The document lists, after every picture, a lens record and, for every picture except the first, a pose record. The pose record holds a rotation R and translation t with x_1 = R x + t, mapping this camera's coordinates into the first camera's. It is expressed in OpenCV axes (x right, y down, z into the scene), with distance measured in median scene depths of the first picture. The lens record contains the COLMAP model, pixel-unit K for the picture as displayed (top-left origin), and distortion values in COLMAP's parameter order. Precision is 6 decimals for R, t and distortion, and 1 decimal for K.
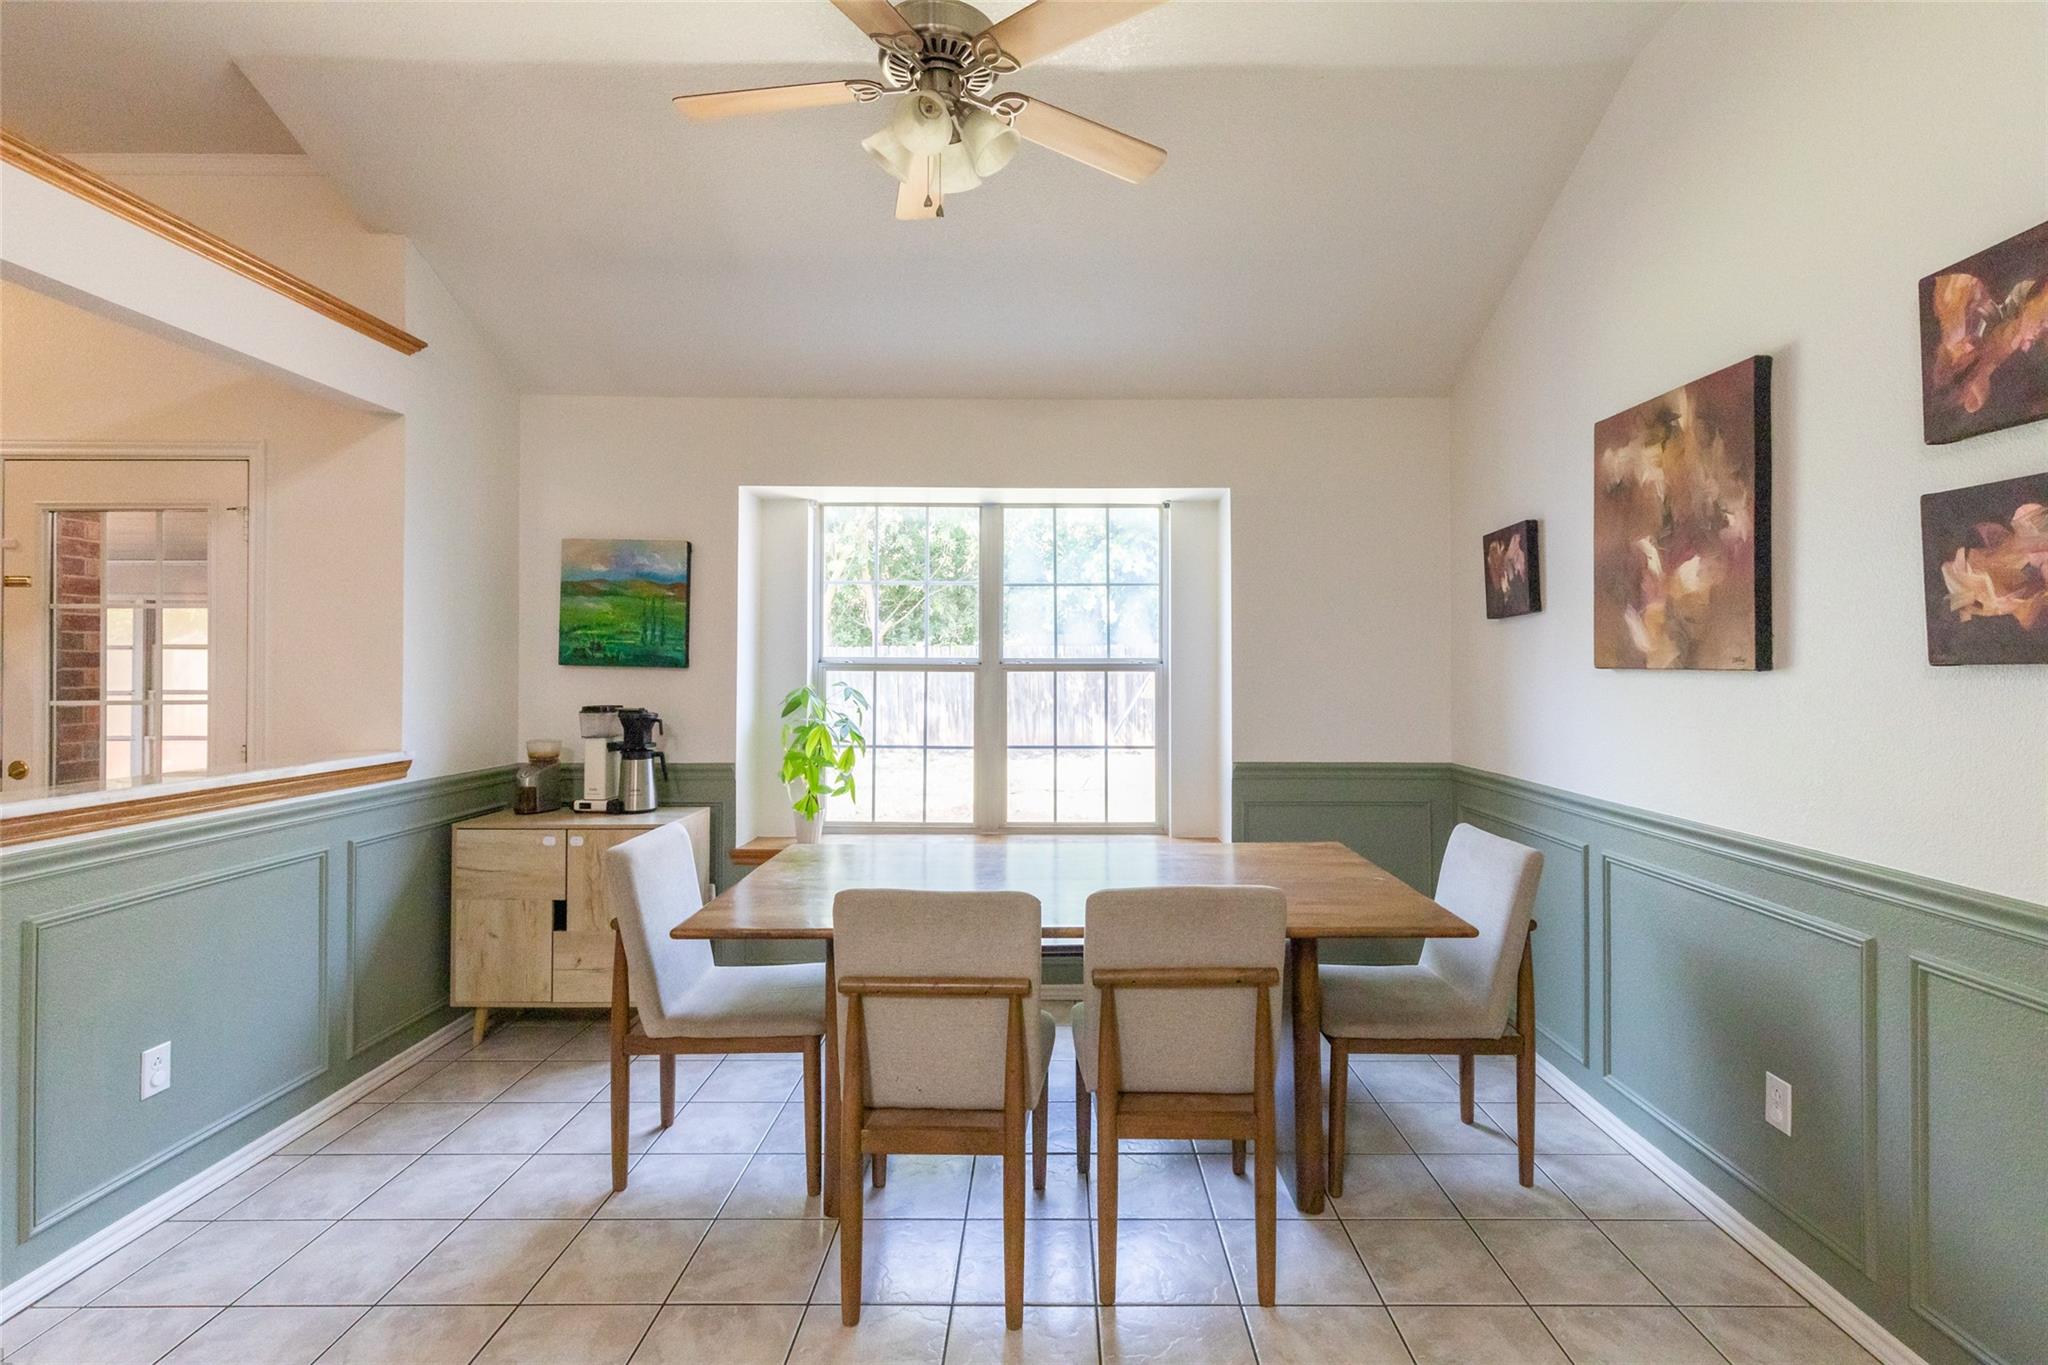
lens RADIAL K [[930.3, 0, 1039.9], [0, 930.3, 658.0], [0, 0, 1]] dist [0.005304, -0.000872]
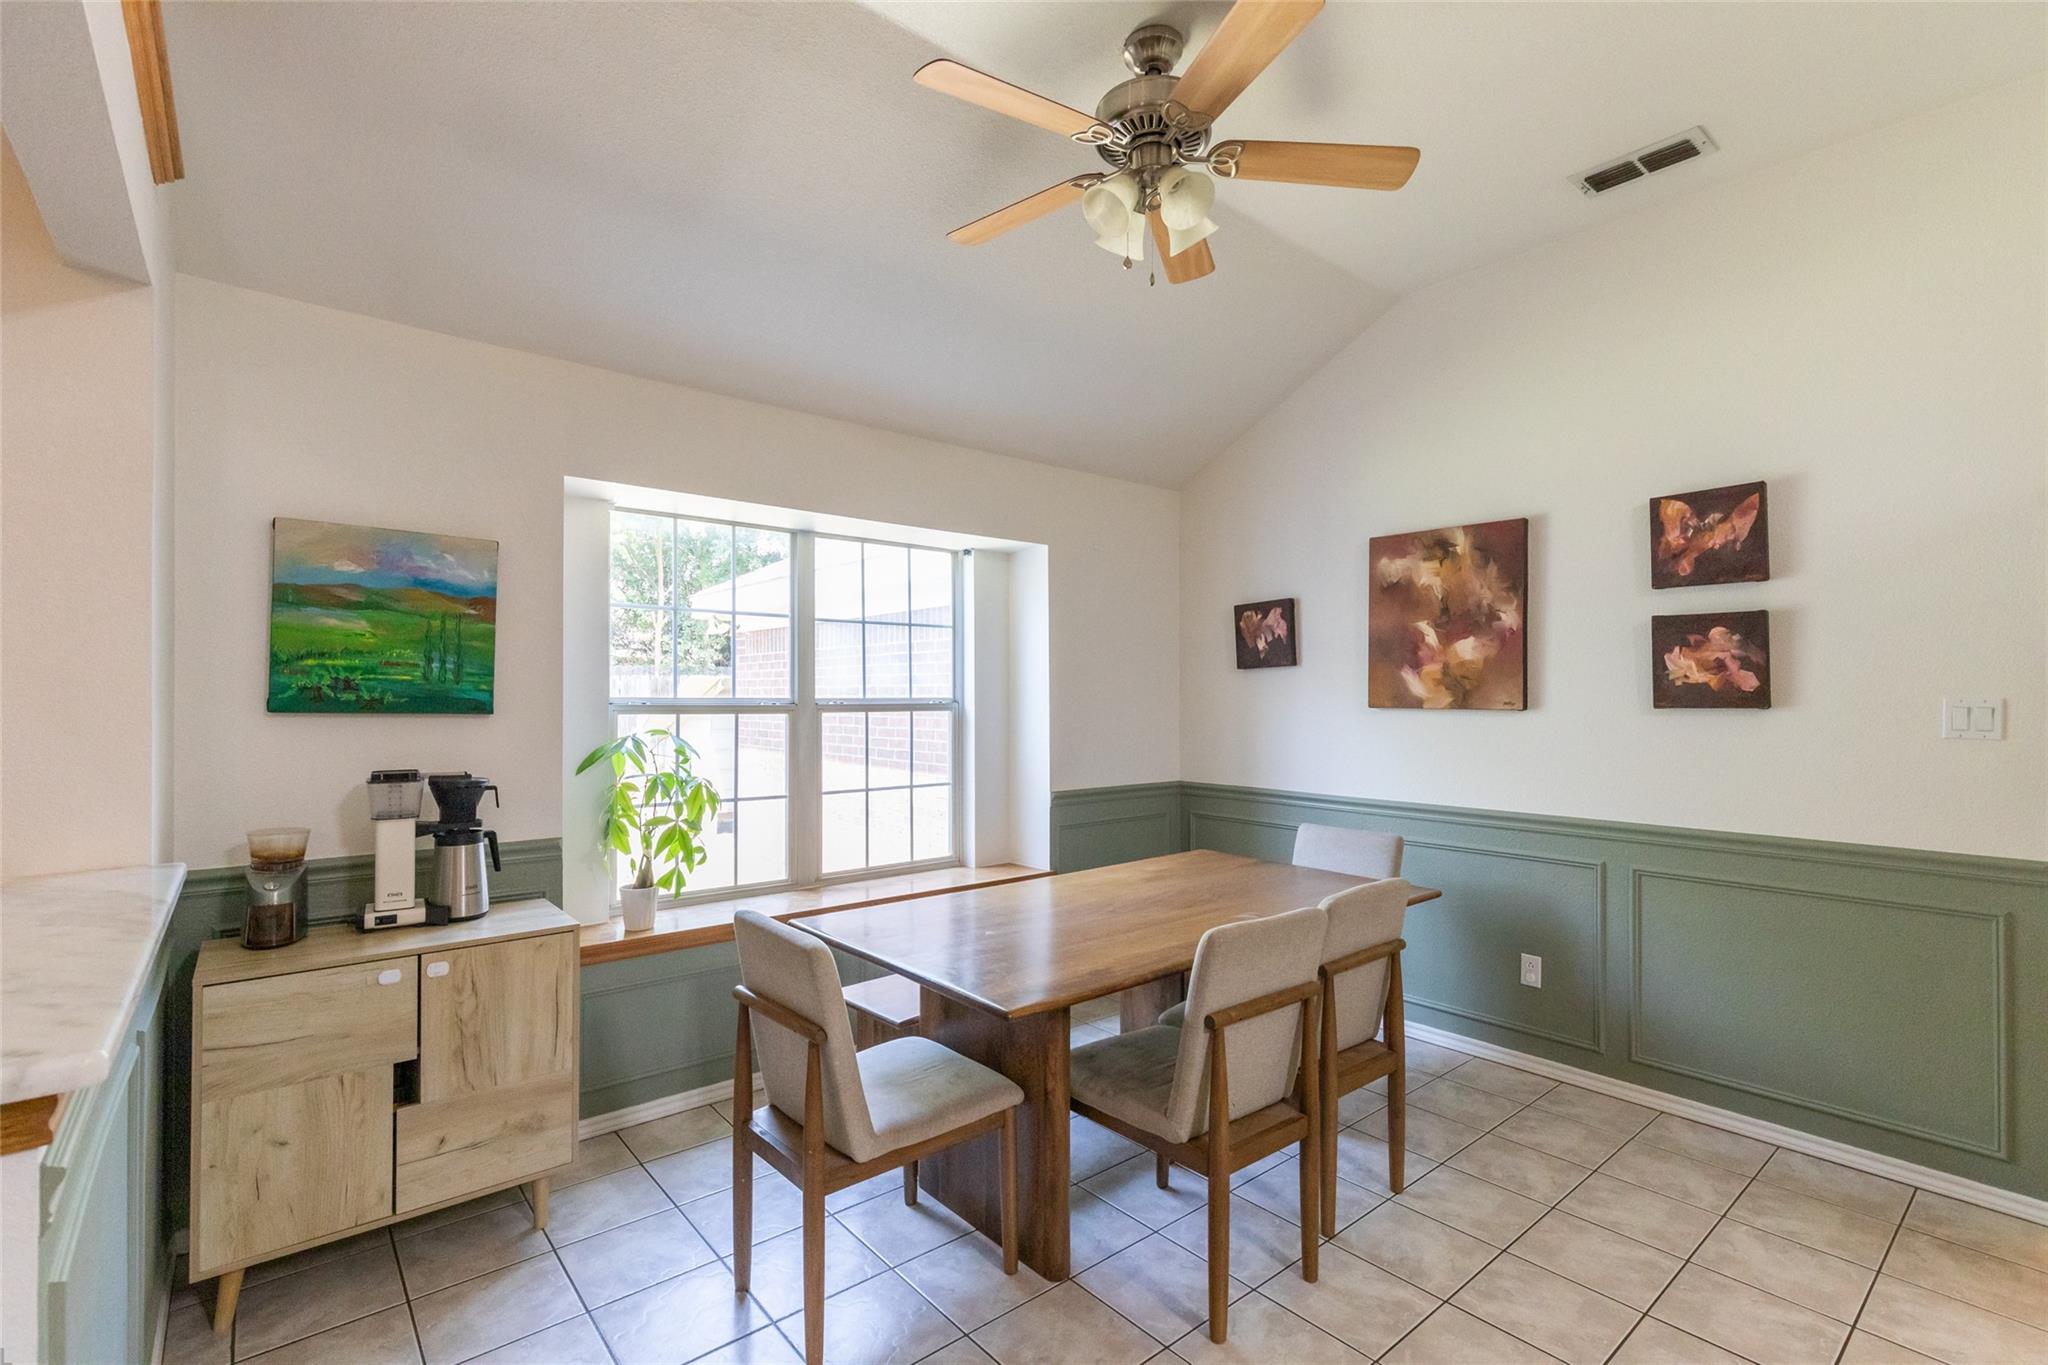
lens RADIAL K [[930.3, 0, 1013.4], [0, 930.3, 694.3], [0, 0, 1]] dist [0.005304, -0.000872]
pose [[0.768098, 0.000126, 0.640333, -0.572761], [-0.004302, 0.999978, 0.004964, -0.011128], [-0.640318, -0.006567, 0.768082, 0.186541]]
